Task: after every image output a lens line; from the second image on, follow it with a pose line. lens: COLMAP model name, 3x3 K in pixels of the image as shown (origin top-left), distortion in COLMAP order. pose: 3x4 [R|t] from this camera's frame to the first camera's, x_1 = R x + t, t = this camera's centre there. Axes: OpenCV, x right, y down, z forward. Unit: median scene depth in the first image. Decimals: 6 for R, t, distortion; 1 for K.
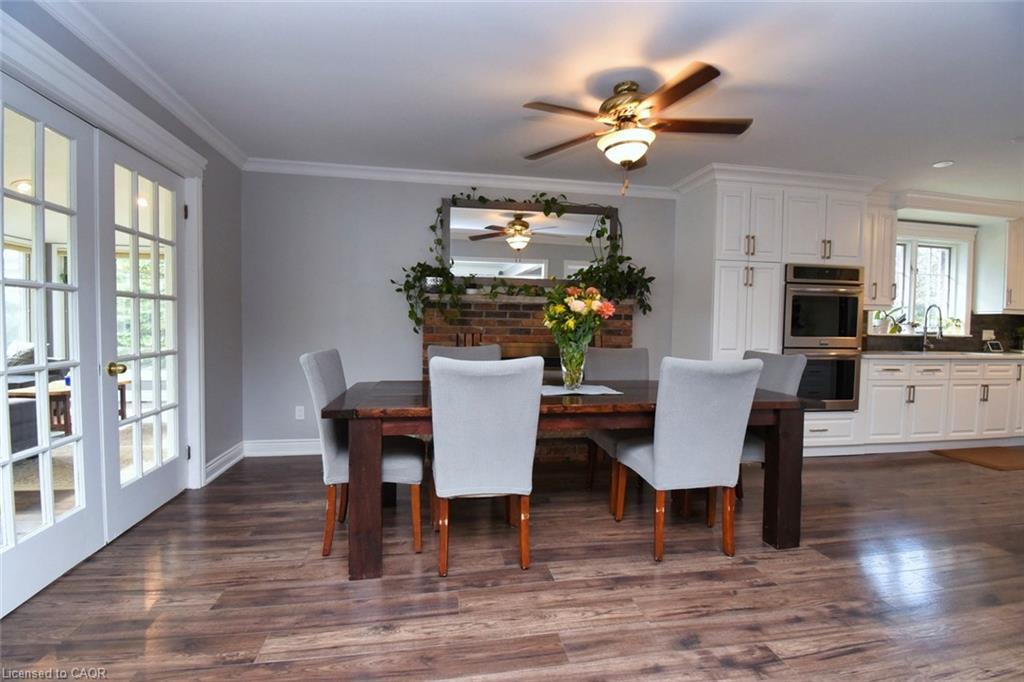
lens RADIAL K [[450.7, 0, 507.0], [0, 450.7, 343.9], [0, 0, 1]] dist [0.022563, -0.027981]
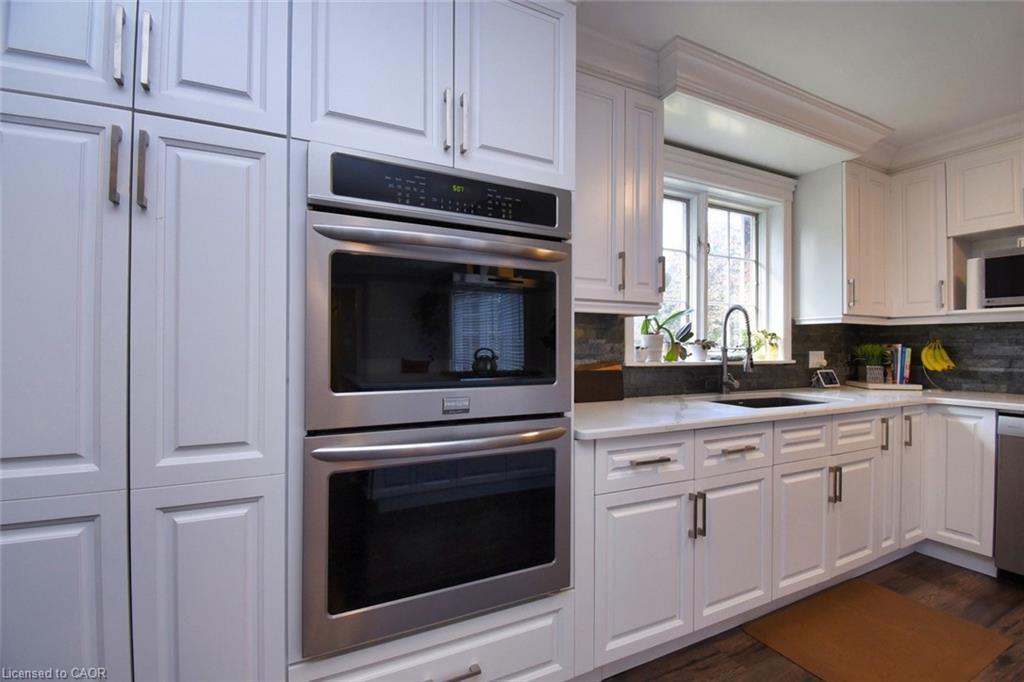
lens RADIAL K [[450.7, 0, 507.0], [0, 450.7, 343.9], [0, 0, 1]] dist [0.022563, -0.027981]
pose [[0.958630, -0.010522, 0.284462, 0.638914], [0.022259, 0.999028, -0.038057, -0.033835], [-0.283785, 0.042815, 0.957932, 0.673452]]
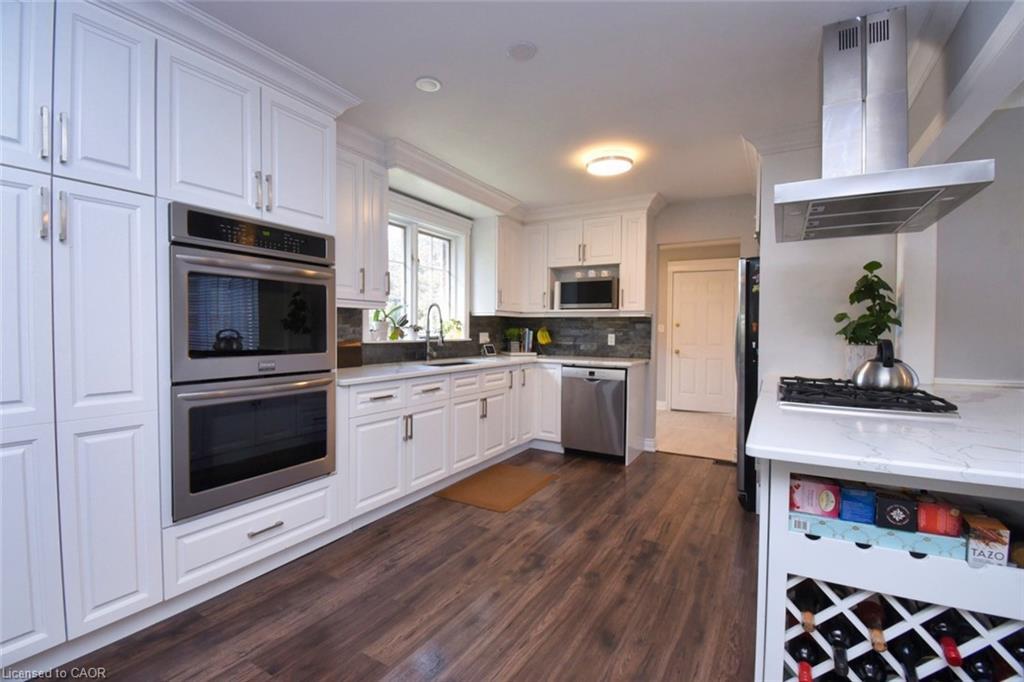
lens RADIAL K [[460.9, 0, 507.3], [0, 460.9, 343.3], [0, 0, 1]] dist [0.004001, -0.014661]
pose [[0.641086, -0.033221, 0.766750, 0.461071], [0.030961, 0.999369, 0.017413, -0.030377], [-0.766845, 0.012576, 0.641710, 0.427235]]
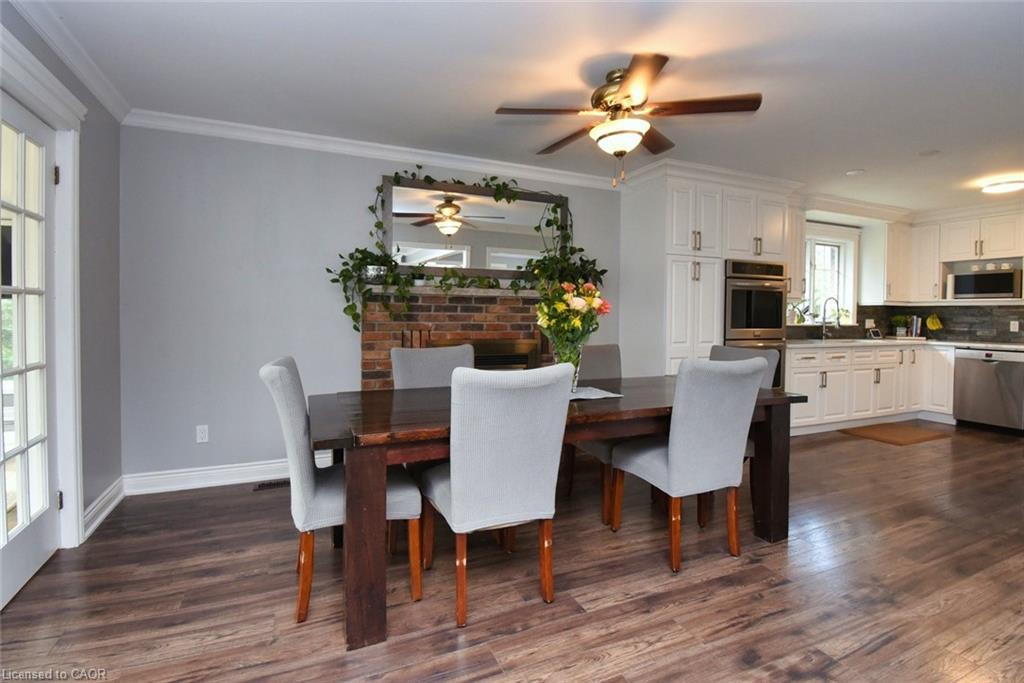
lens RADIAL K [[477.4, 0, 507.8], [0, 477.4, 325.2], [0, 0, 1]] dist [0.023200, -0.029006]
pose [[0.970164, -0.011718, 0.242166, -0.136657], [0.015275, 0.999801, -0.012817, -0.018502], [-0.241968, 0.016133, 0.970150, 0.051906]]
